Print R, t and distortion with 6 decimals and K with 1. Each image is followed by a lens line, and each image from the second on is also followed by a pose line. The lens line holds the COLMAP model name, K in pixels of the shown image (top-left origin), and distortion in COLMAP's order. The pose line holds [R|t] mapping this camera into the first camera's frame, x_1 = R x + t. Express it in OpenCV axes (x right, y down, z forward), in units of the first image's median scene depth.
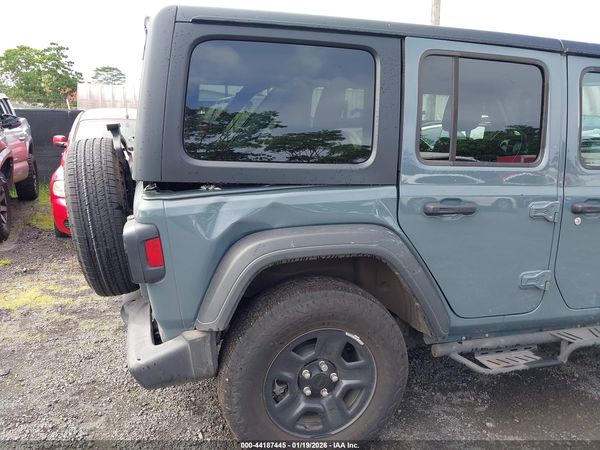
lens RADIAL K [[472.9, 0, 296.2], [0, 472.9, 218.4], [0, 0, 1]] dist [0.030312, -0.050176]
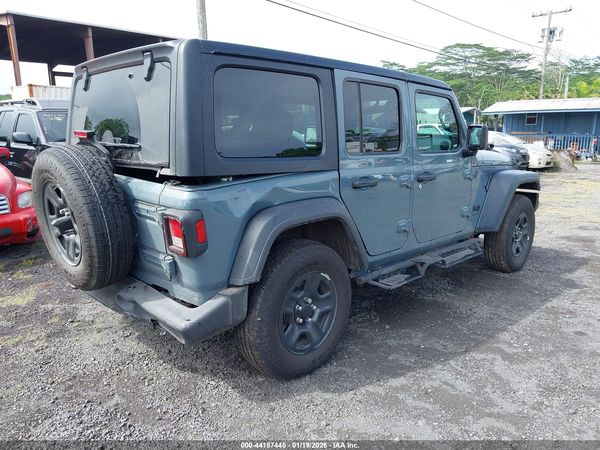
lens RADIAL K [[472.9, 0, 296.8], [0, 472.9, 225.4], [0, 0, 1]] dist [0.030312, -0.050176]
pose [[0.874349, -0.117496, 0.470859, -0.600710], [0.112564, 0.992889, 0.038738, 0.030373], [-0.472062, 0.019131, 0.881358, -0.228184]]
